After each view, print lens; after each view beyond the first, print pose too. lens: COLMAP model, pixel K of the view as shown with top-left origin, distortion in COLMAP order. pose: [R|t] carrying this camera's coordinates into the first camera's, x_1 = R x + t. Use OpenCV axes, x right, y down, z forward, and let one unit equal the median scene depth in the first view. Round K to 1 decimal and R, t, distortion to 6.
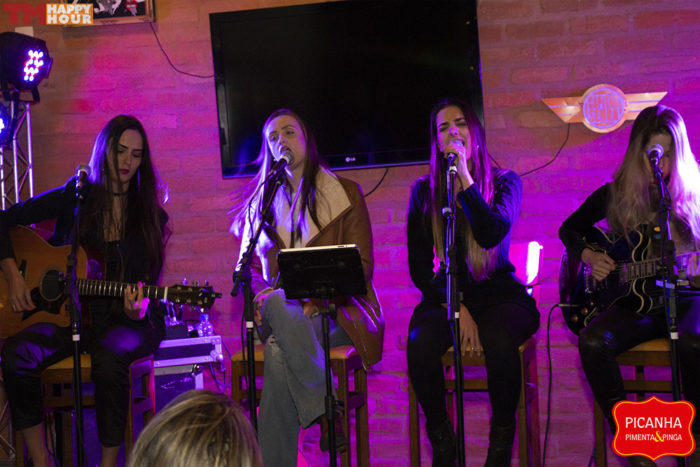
lens RADIAL K [[1456.3, 0, 350.0], [0, 1456.3, 233.5], [0, 0, 1]] dist [0.311294, 0.245290]
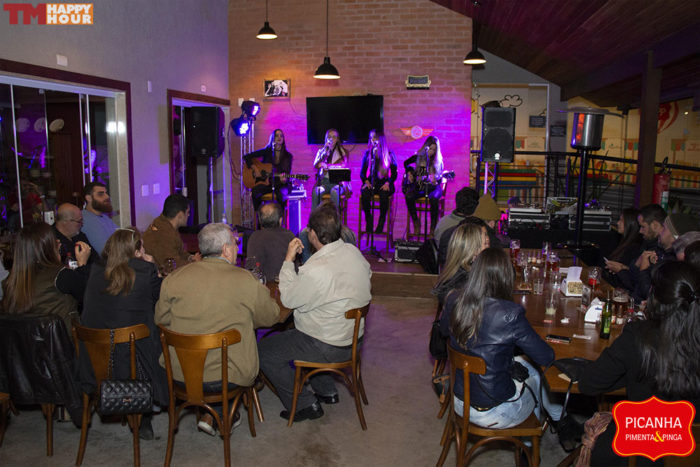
lens RADIAL K [[593.0, 0, 350.0], [0, 593.0, 233.5], [0, 0, 1]] dist [-0.182608, 0.204069]
pose [[0.997653, 0.049561, 0.047245, -0.043417], [-0.055357, 0.989897, 0.130534, -0.018782], [-0.040298, -0.132843, 0.990317, -0.426691]]
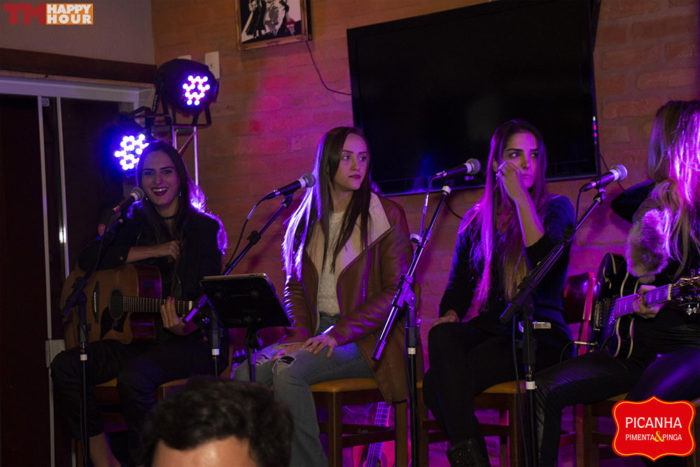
lens RADIAL K [[1547.3, 0, 350.0], [0, 1547.3, 233.5], [0, 0, 1]] dist [0.374835, -0.083774]
pose [[0.890137, 0.008432, -0.455615, 0.385966], [-0.010816, 0.999938, -0.002626, -0.012205], [0.455565, 0.007265, 0.890173, 0.088294]]
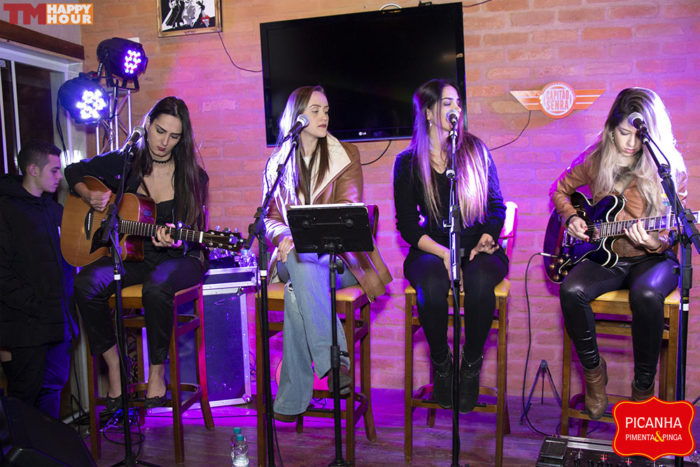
lens RADIAL K [[656.8, 0, 350.0], [0, 656.8, 233.5], [0, 0, 1]] dist [-0.130425, 0.197596]
pose [[0.999452, 0.027678, -0.018157, 0.002334], [-0.026362, 0.997262, 0.069090, -0.001802], [0.020020, -0.068573, 0.997445, 0.410695]]
